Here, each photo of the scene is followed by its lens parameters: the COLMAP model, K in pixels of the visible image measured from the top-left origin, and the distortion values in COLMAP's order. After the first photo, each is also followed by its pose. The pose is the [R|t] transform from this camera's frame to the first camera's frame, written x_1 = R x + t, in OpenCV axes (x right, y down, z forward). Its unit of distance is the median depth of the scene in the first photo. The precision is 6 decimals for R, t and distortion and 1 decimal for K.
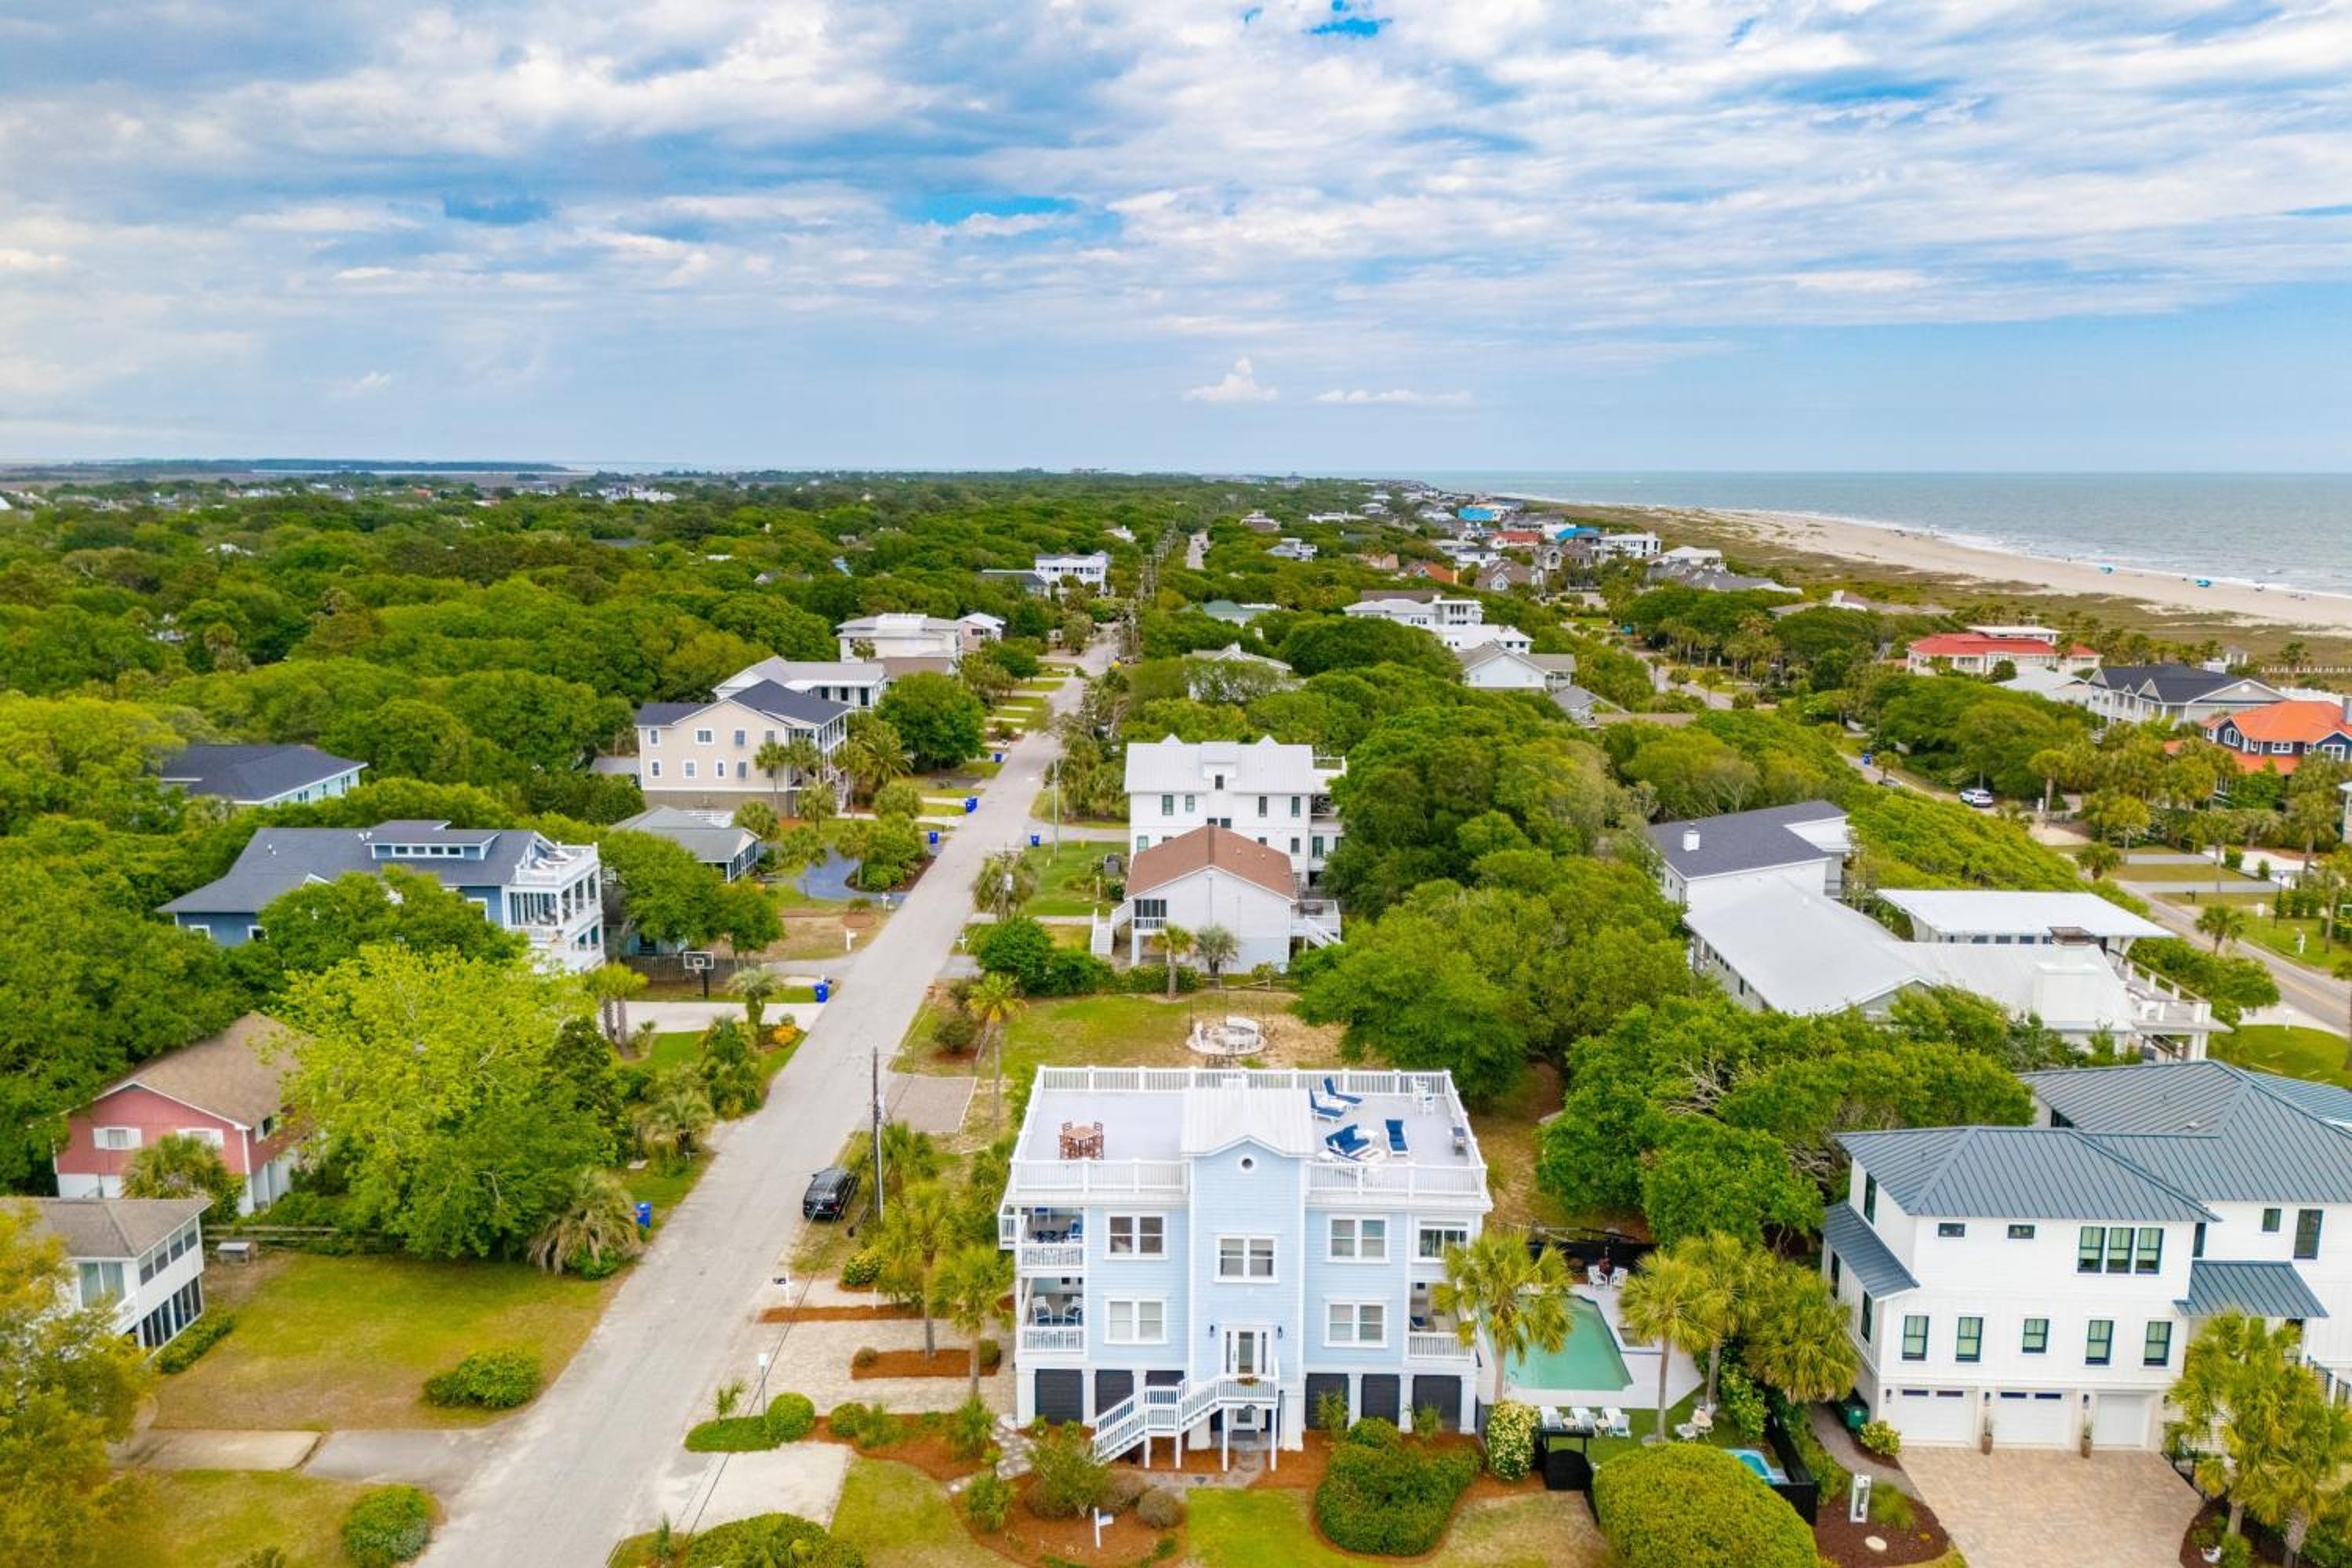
lens RADIAL K [[1728.3, 0, 1178.7], [0, 1728.3, 768.4], [0, 0, 1]] dist [0.087446, -0.088037]
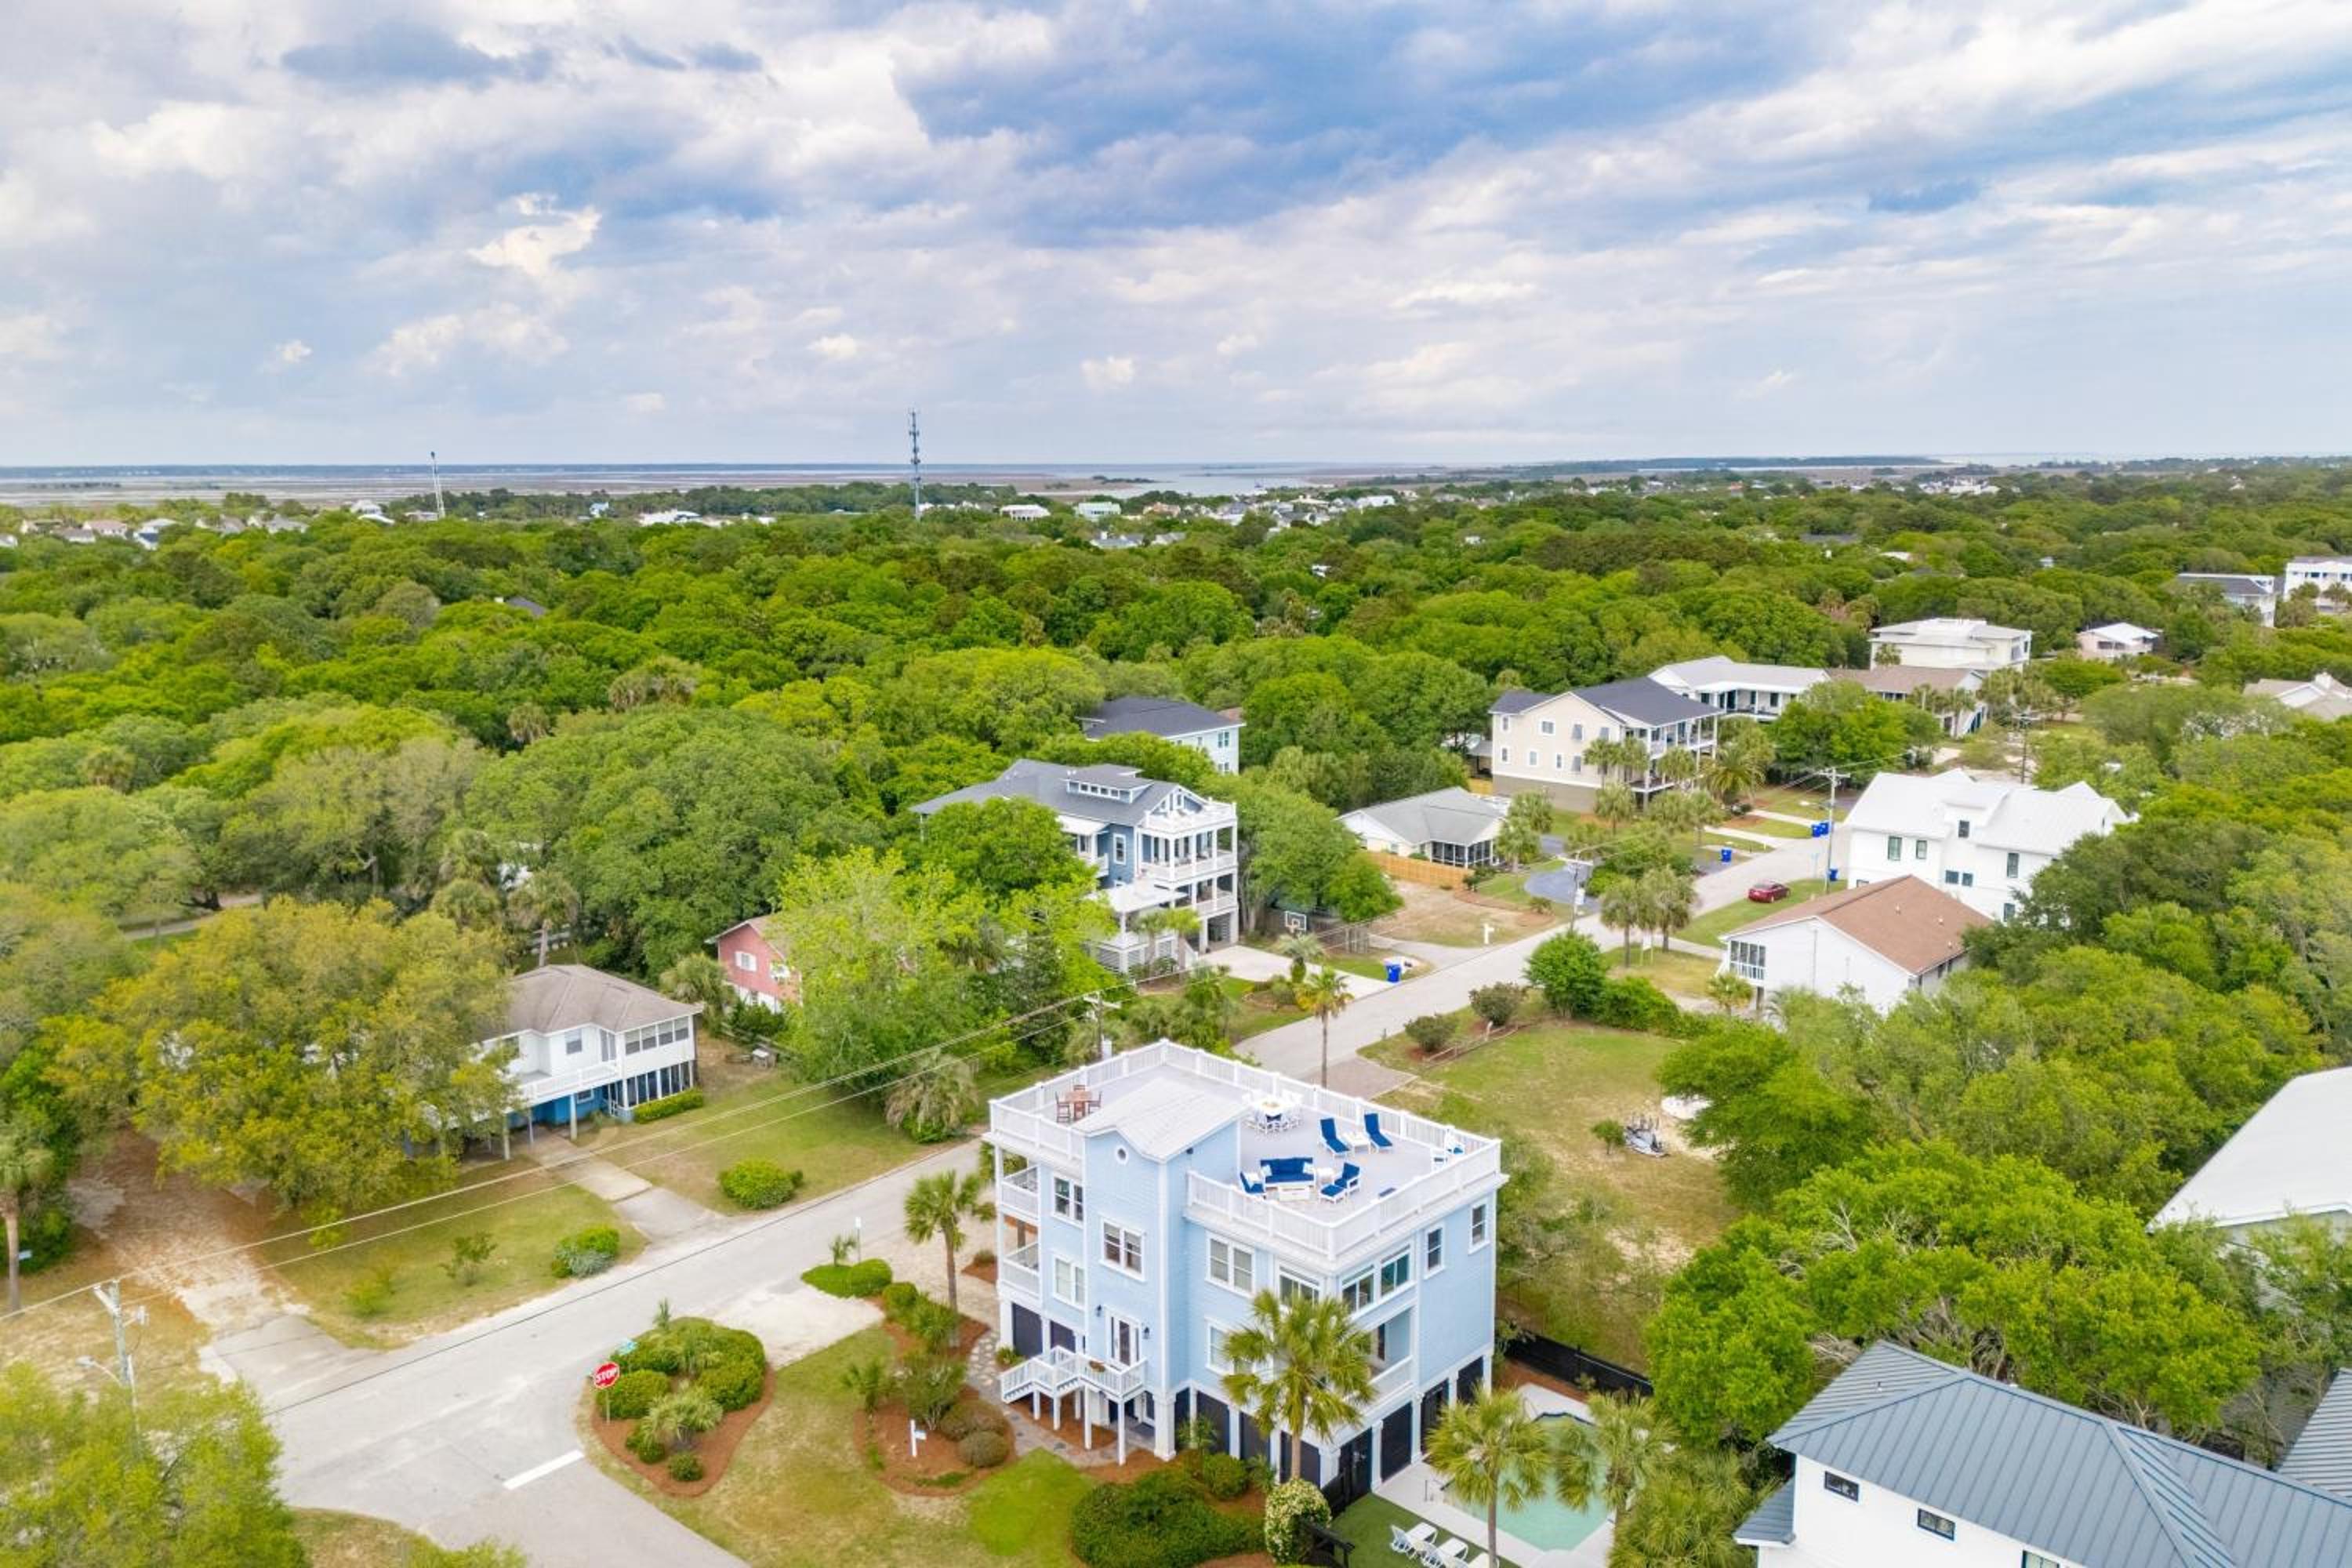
lens RADIAL K [[1754.7, 0, 1176.0], [0, 1754.7, 784.0], [0, 0, 1]] dist [0.095793, -0.146358]
pose [[0.740592, 0.108905, -0.663071, 0.439426], [-0.103004, 0.993516, 0.048132, -0.022300], [0.664013, 0.032653, 0.747008, 0.158010]]
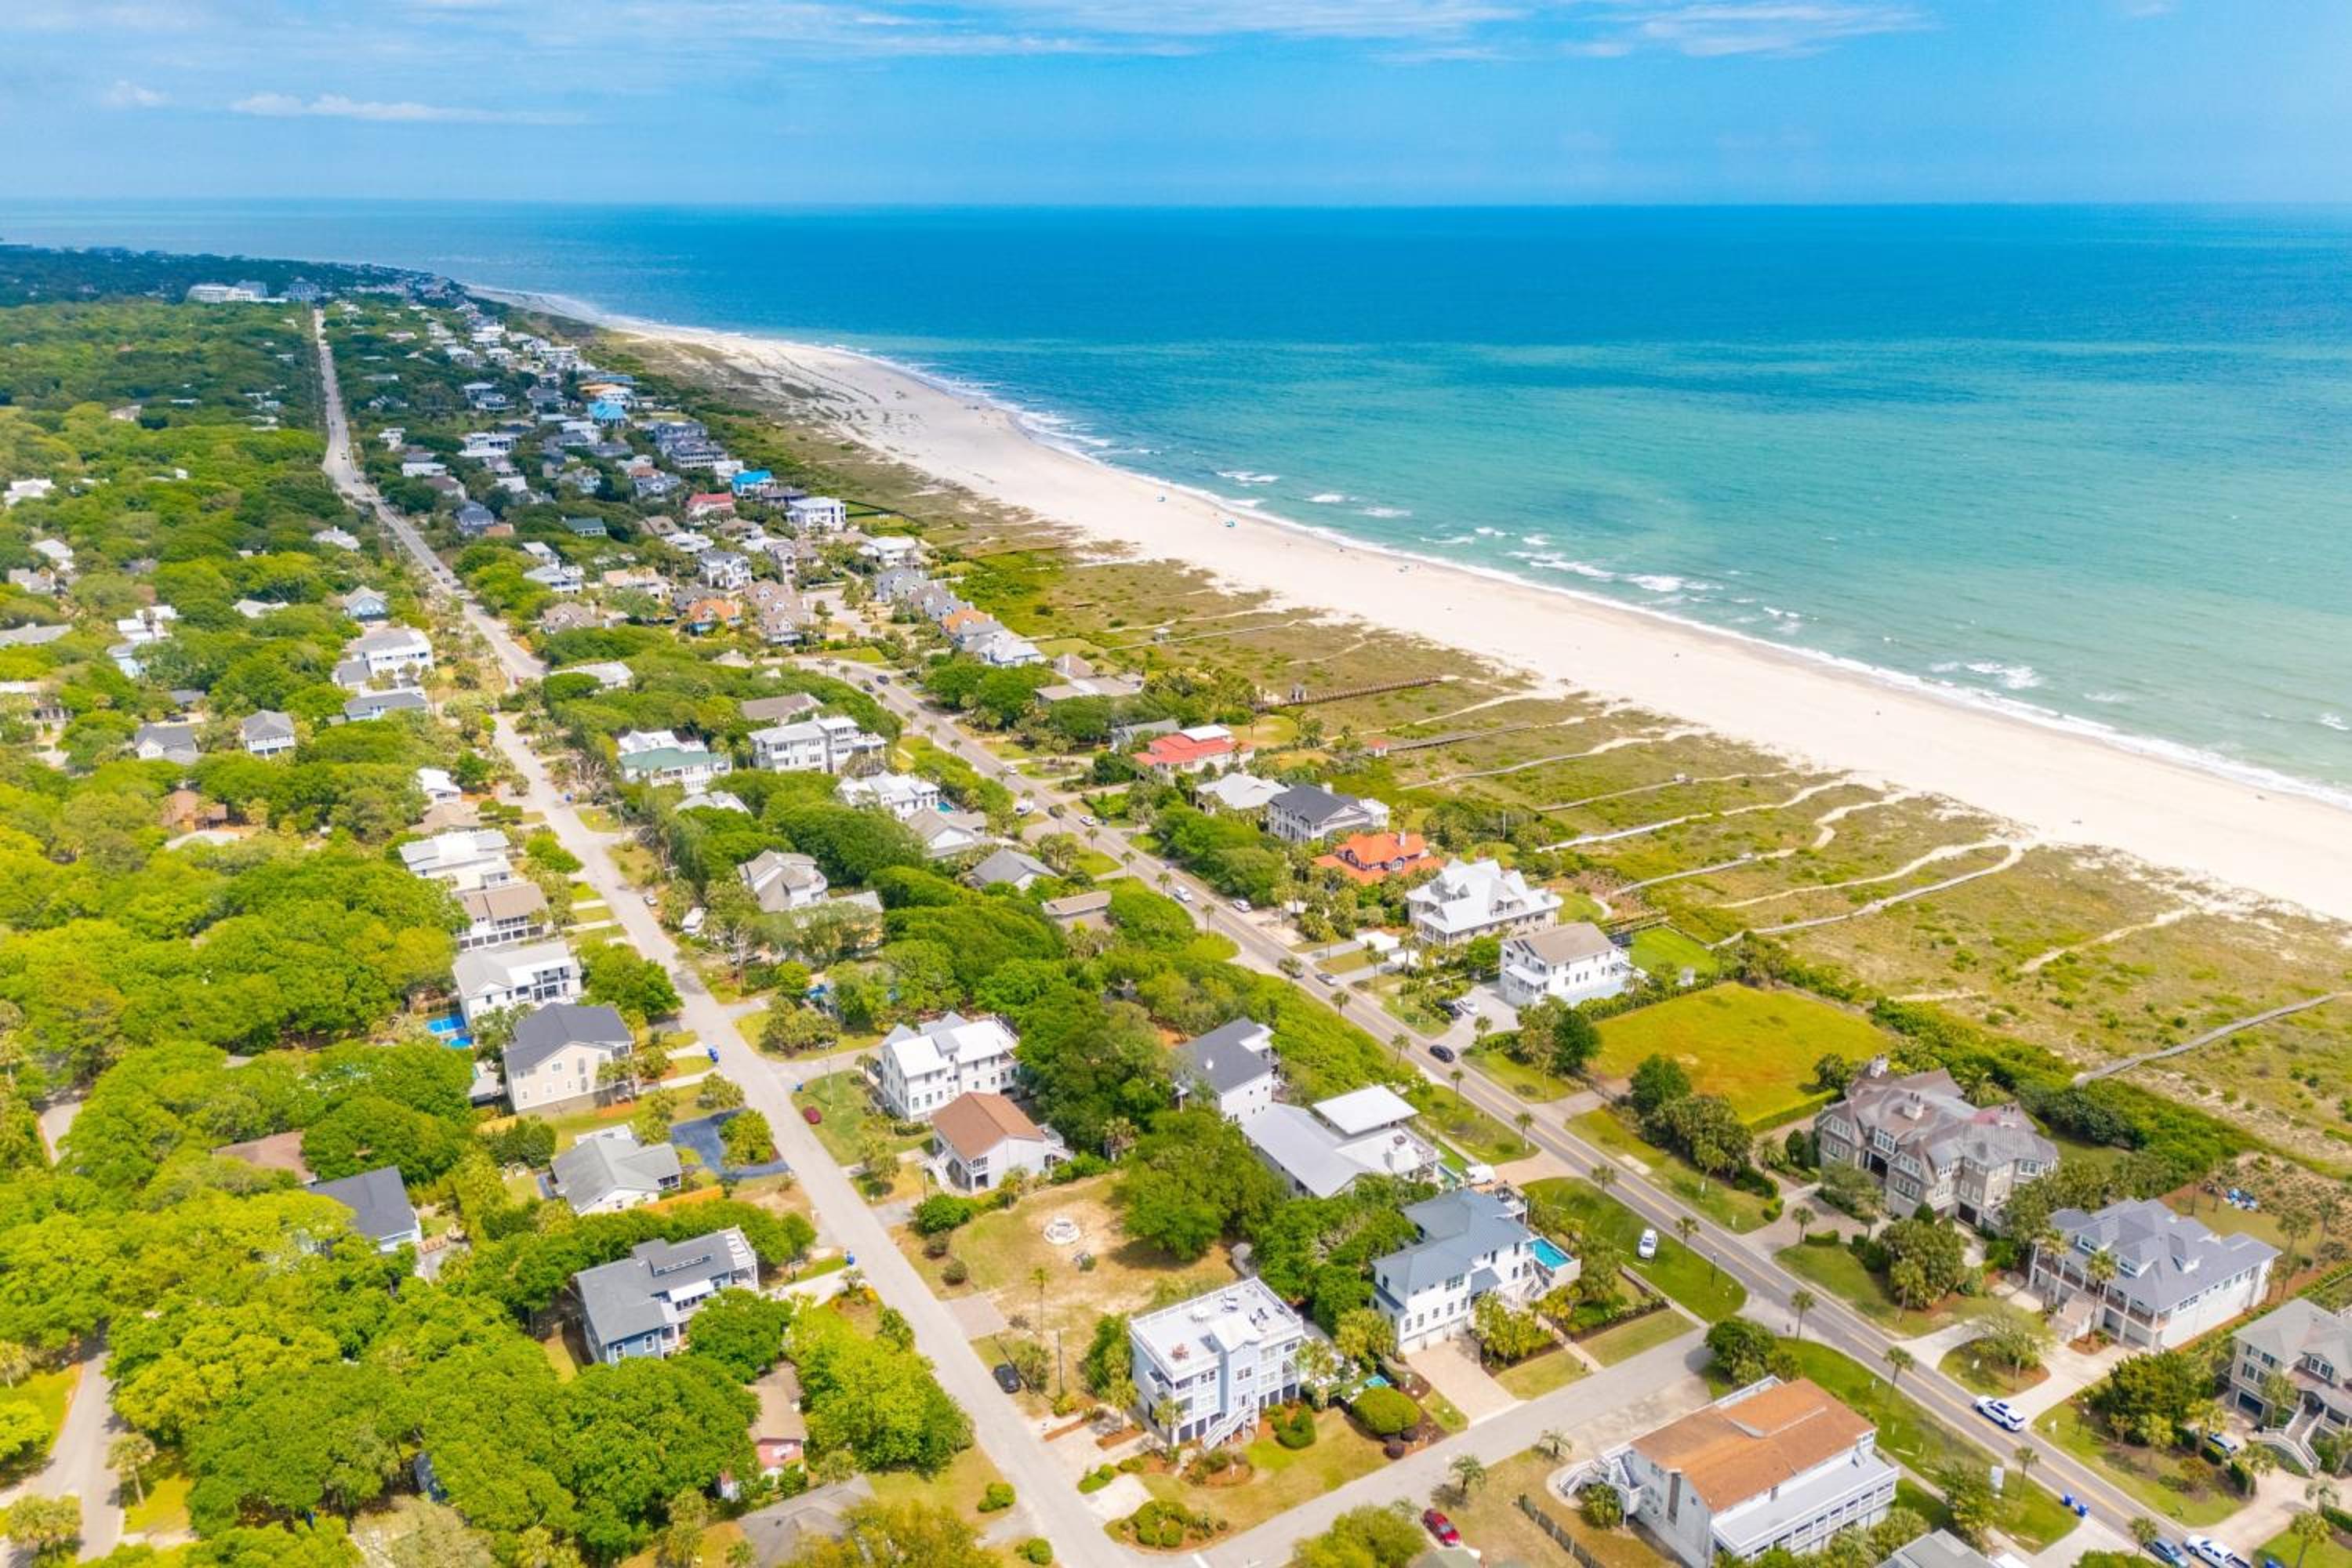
lens RADIAL K [[1721.0, 0, 1176.0], [0, 1721.0, 784.0], [0, 0, 1]] dist [0.082776, -0.082410]
pose [[0.855342, -0.169508, 0.489549, -0.888319], [0.092611, 0.979765, 0.177437, -0.831877], [-0.509719, -0.106431, 0.853732, -0.940129]]
